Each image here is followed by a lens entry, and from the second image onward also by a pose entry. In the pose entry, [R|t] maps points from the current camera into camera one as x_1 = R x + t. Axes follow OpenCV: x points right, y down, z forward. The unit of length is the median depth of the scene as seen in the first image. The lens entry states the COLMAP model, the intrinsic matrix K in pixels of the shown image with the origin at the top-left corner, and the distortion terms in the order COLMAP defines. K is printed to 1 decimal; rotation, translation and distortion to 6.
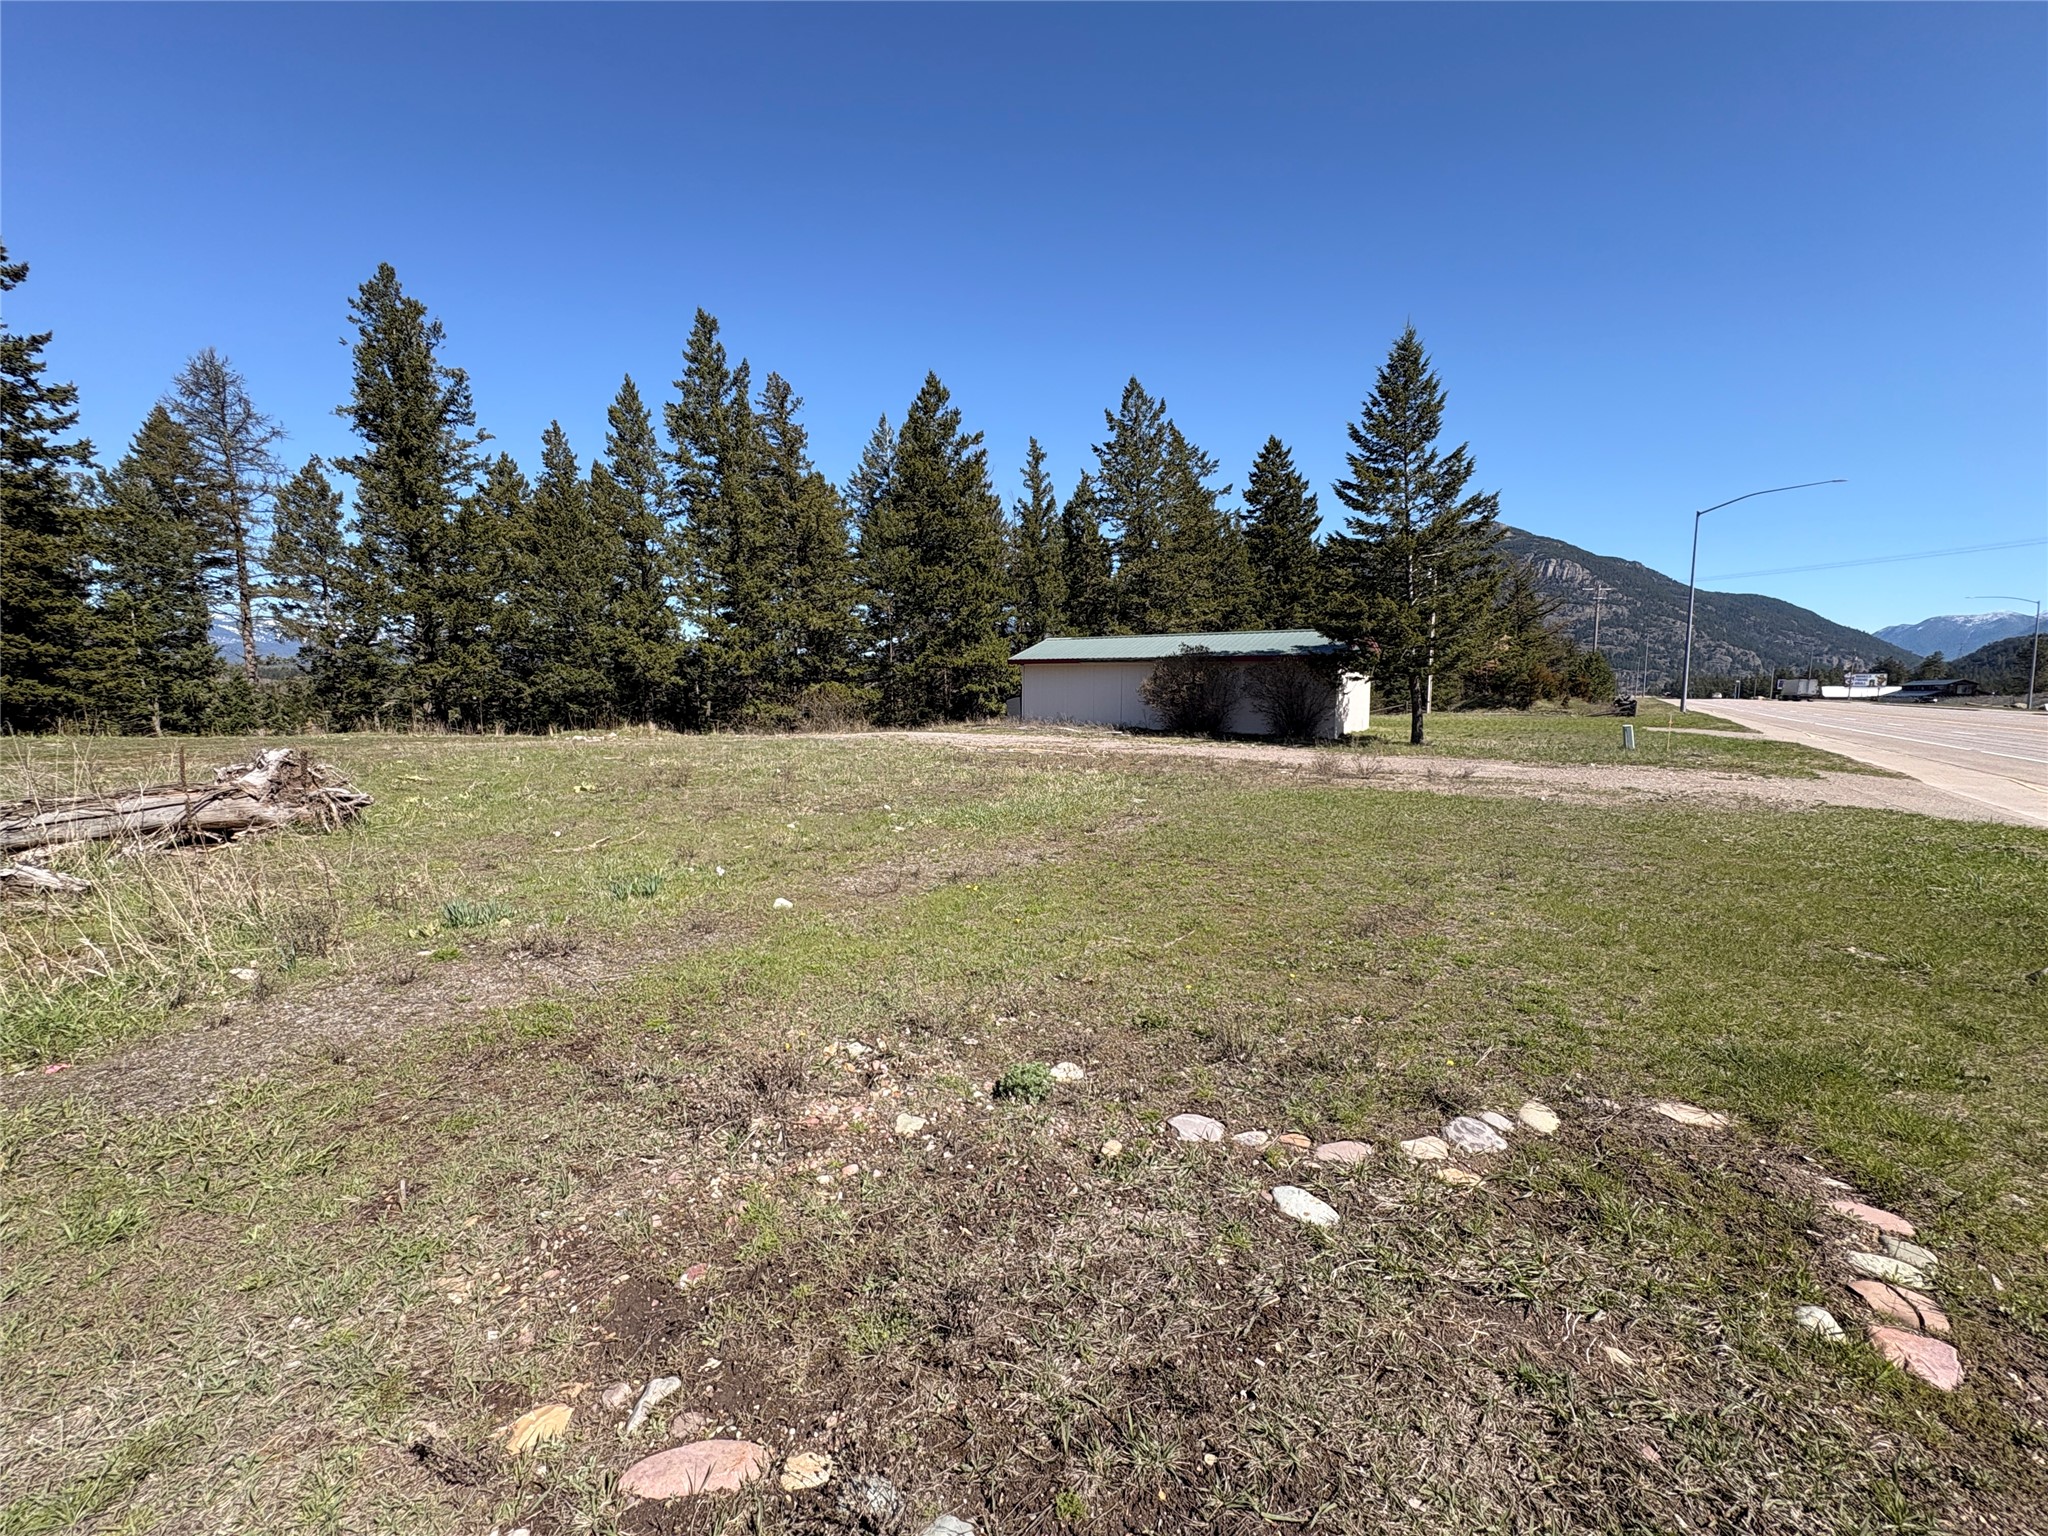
lens RADIAL K [[824.2, 0, 1026.6], [0, 824.2, 771.6], [0, 0, 1]] dist [0.000328, 0.000124]
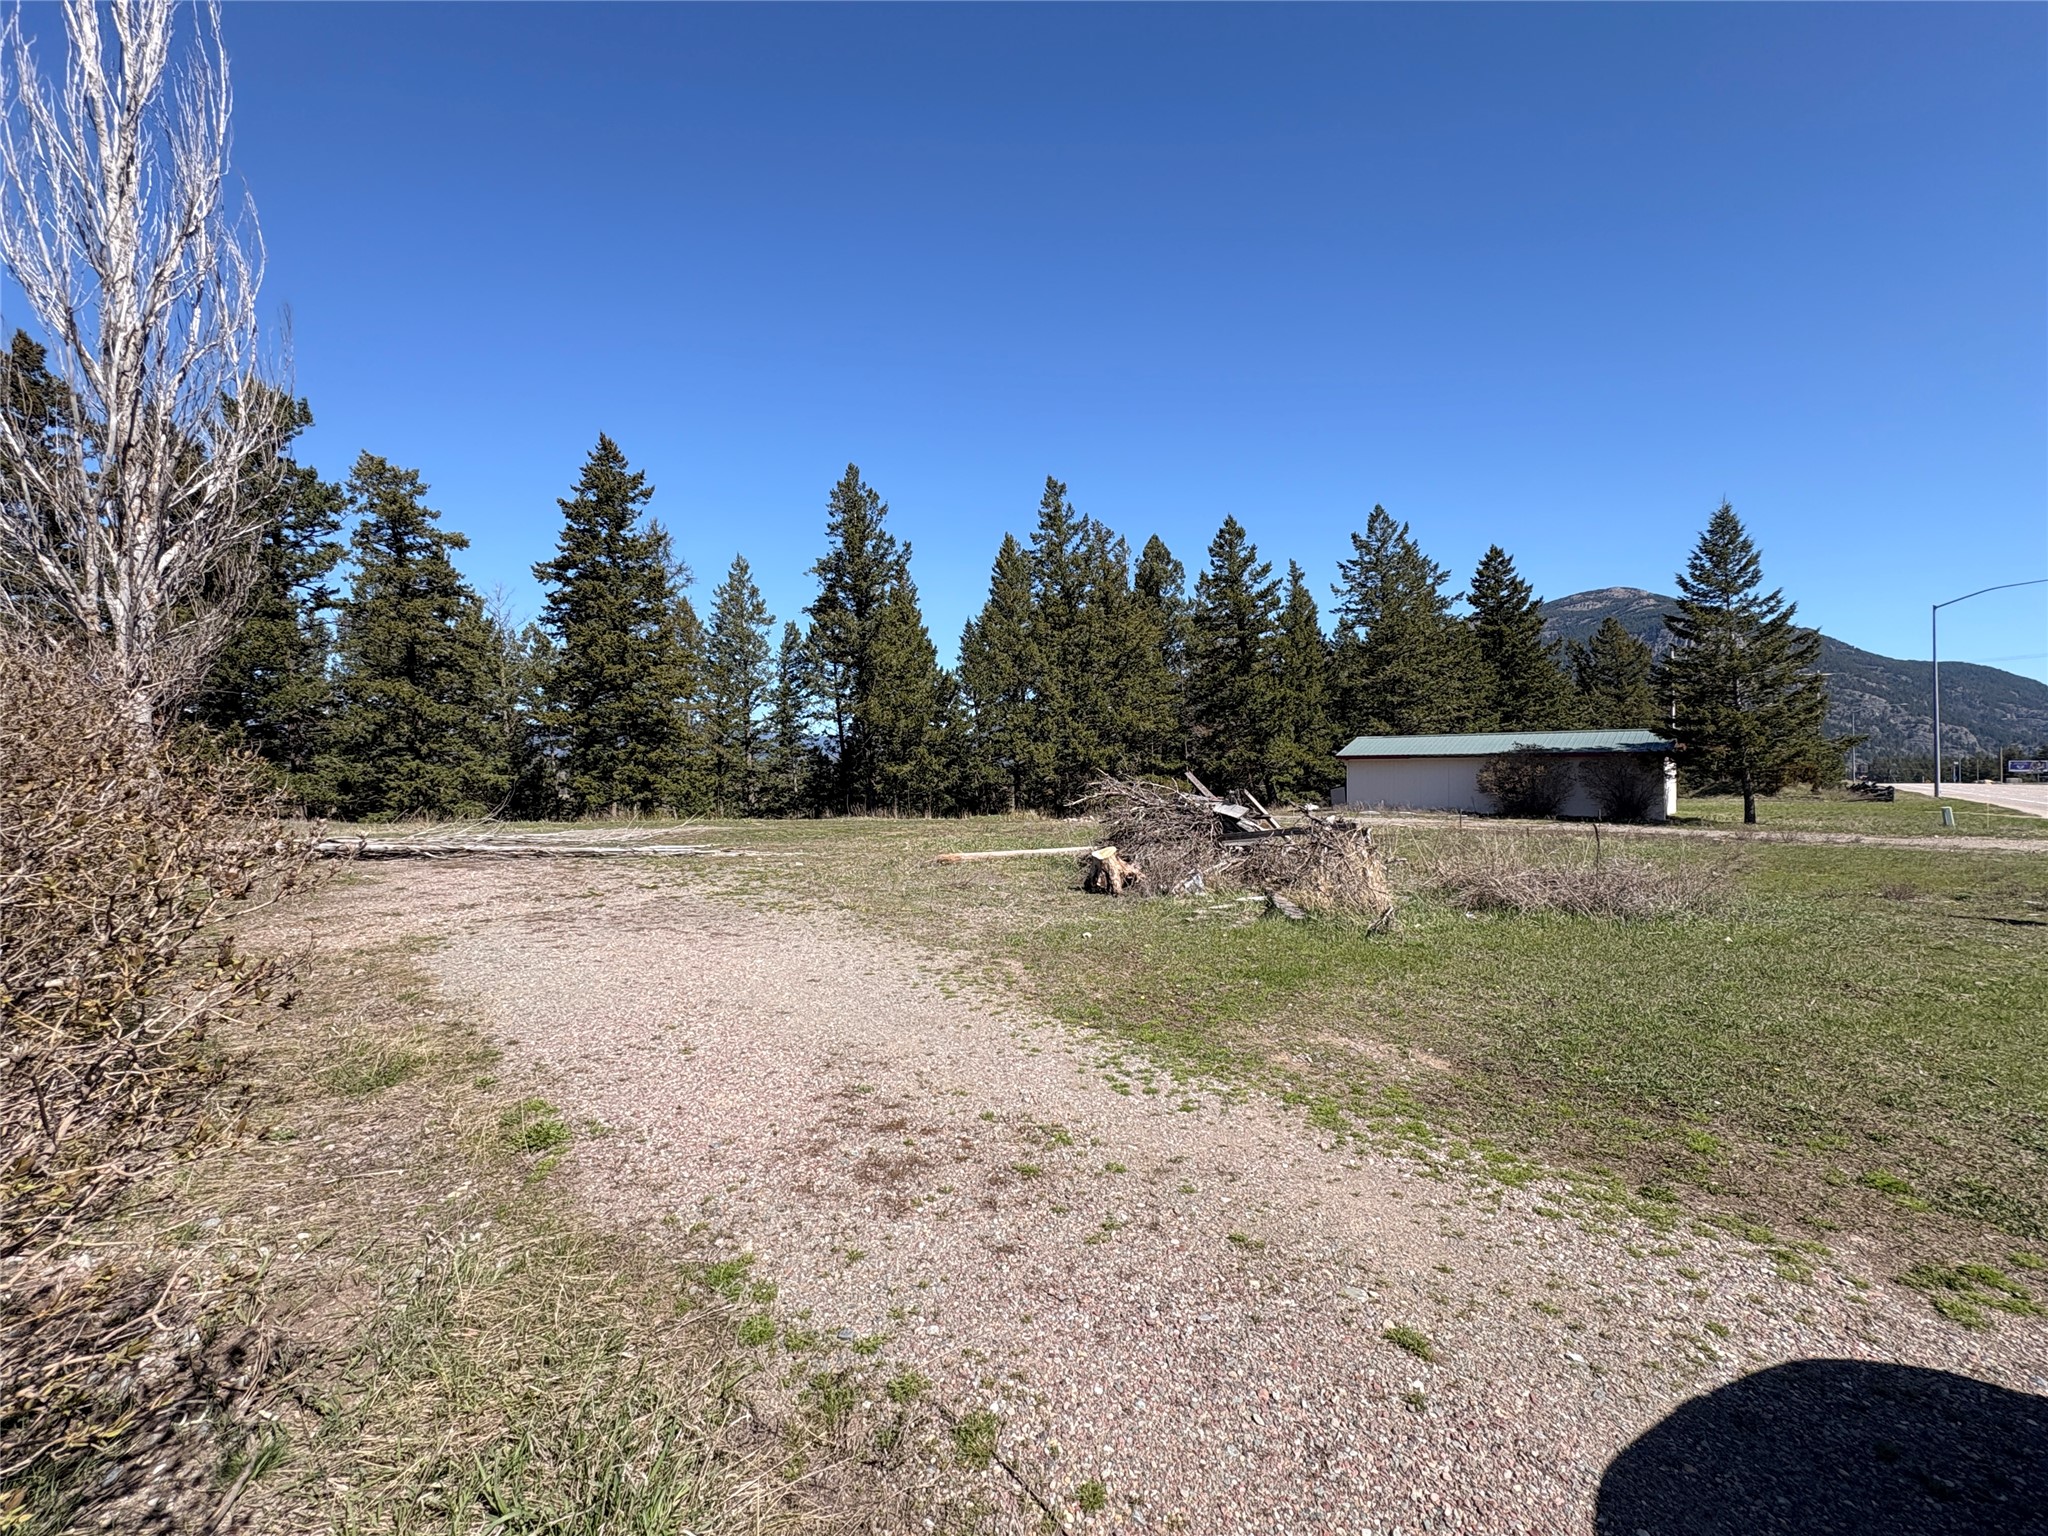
lens RADIAL K [[893.8, 0, 1018.7], [0, 893.8, 766.4], [0, 0, 1]] dist [0.001330, 0.000186]
pose [[0.995403, -0.009158, -0.095332, -0.340653], [-0.001662, 0.993615, -0.112809, 0.024335], [0.095756, 0.112449, 0.989033, -0.302924]]
